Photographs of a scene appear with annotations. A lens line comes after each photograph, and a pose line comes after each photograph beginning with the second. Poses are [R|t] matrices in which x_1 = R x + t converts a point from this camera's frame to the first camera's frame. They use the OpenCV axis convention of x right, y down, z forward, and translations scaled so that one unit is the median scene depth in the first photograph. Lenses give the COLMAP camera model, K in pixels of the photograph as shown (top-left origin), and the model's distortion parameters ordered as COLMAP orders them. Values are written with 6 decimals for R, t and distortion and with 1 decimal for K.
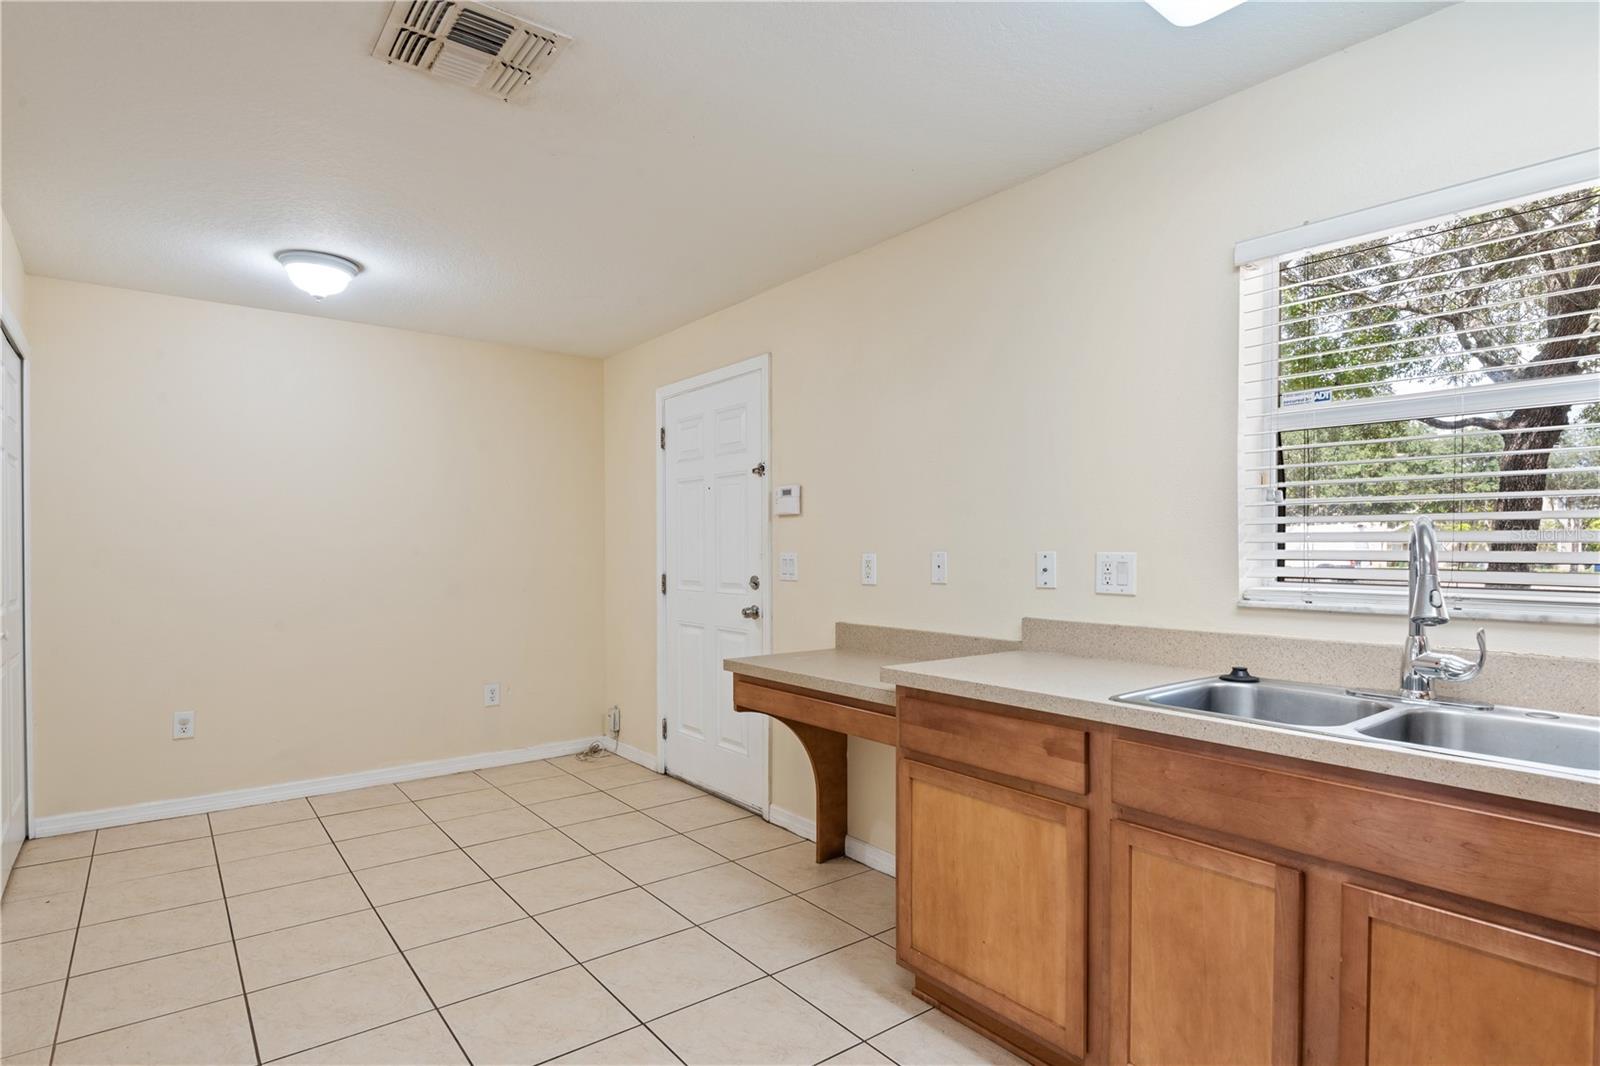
lens RADIAL K [[858.7, 0, 793.5], [0, 858.7, 556.8], [0, 0, 1]] dist [0.025899, -0.030628]
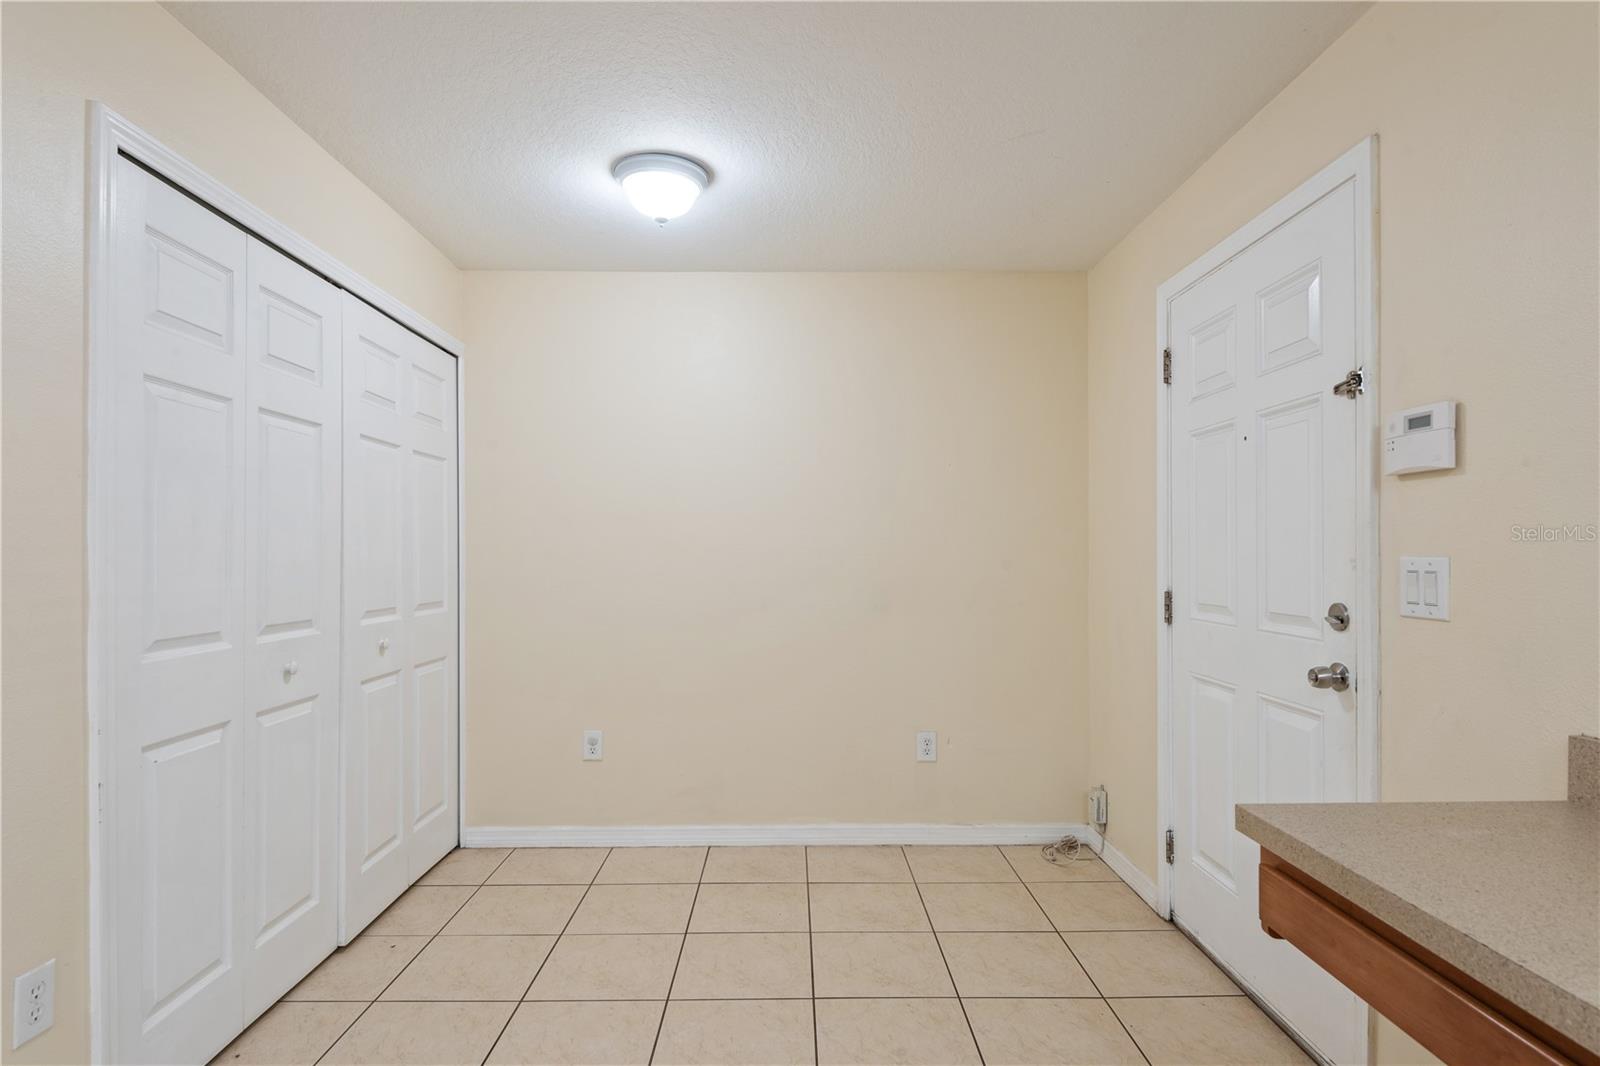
lens RADIAL K [[858.7, 0, 793.5], [0, 858.7, 556.8], [0, 0, 1]] dist [0.025899, -0.030628]
pose [[0.803193, 0.002658, -0.595712, -0.001521], [-0.003758, 0.999993, -0.000605, -0.002932], [0.595706, 0.002725, 0.803198, 0.409507]]
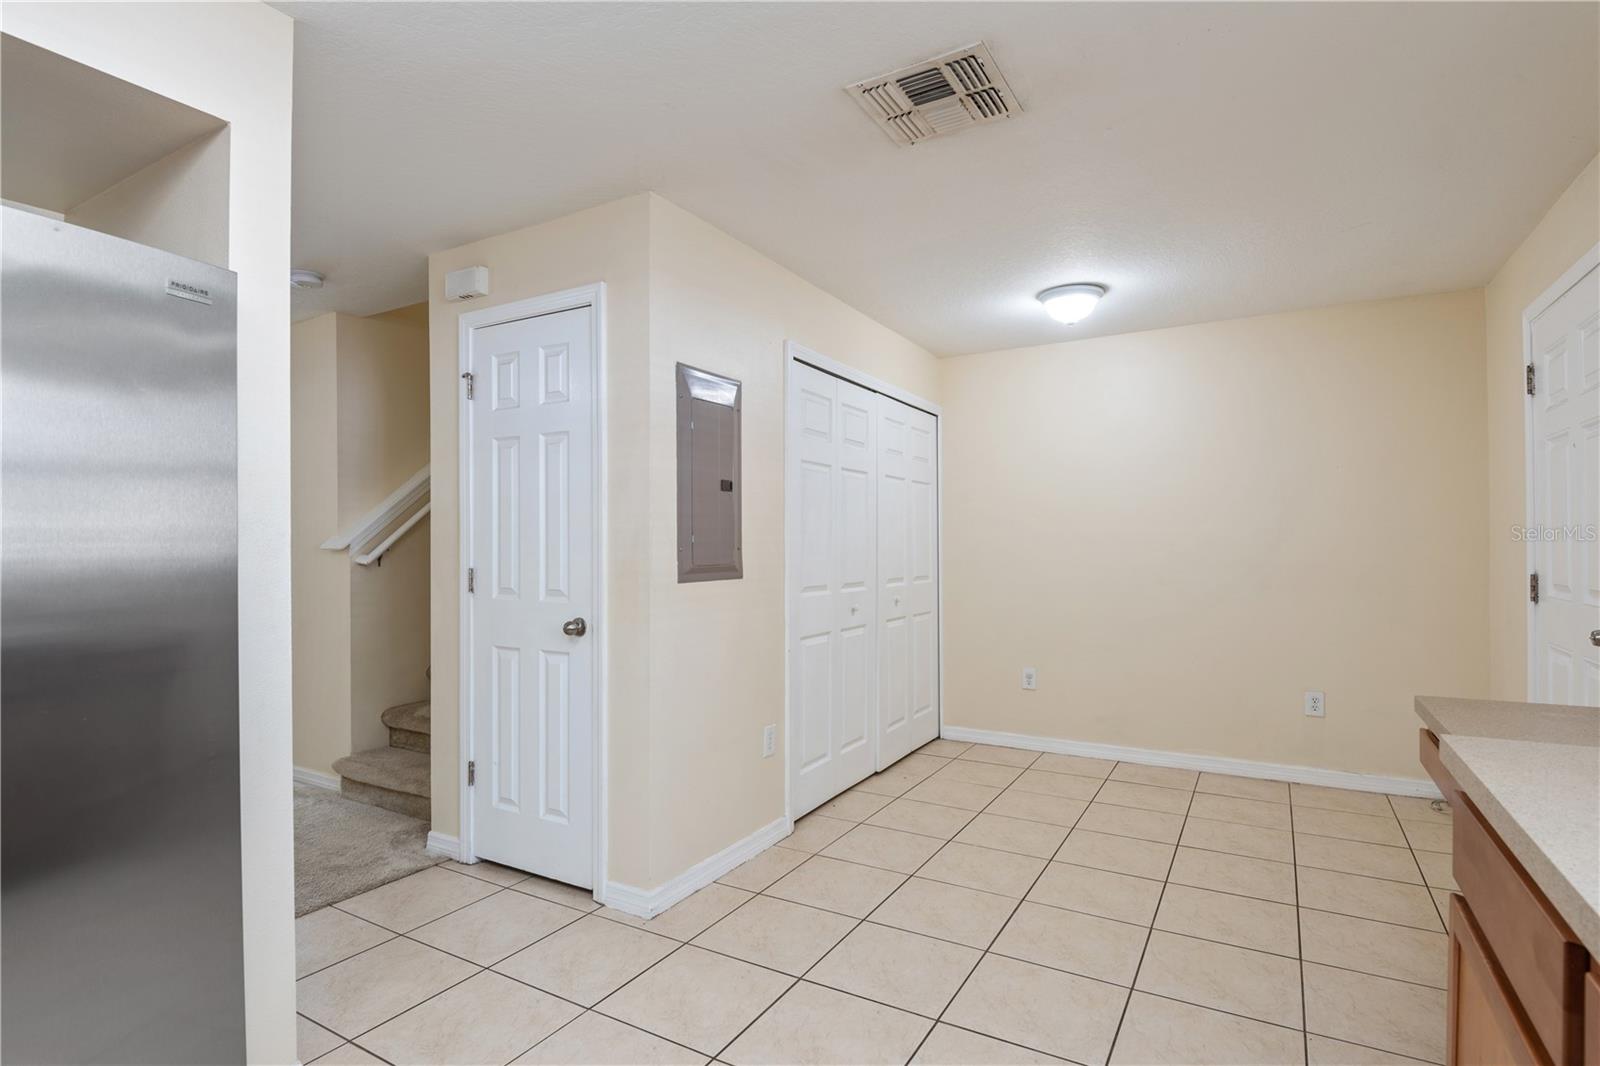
lens RADIAL K [[788.8, 0, 752.0], [0, 788.8, 545.2], [0, 0, 1]] dist [0.003131, -0.011318]
pose [[0.339816, -0.002625, -0.940488, 0.265619], [-0.000836, 0.999995, -0.003093, -0.000739], [0.940492, 0.001837, 0.339812, 0.215353]]
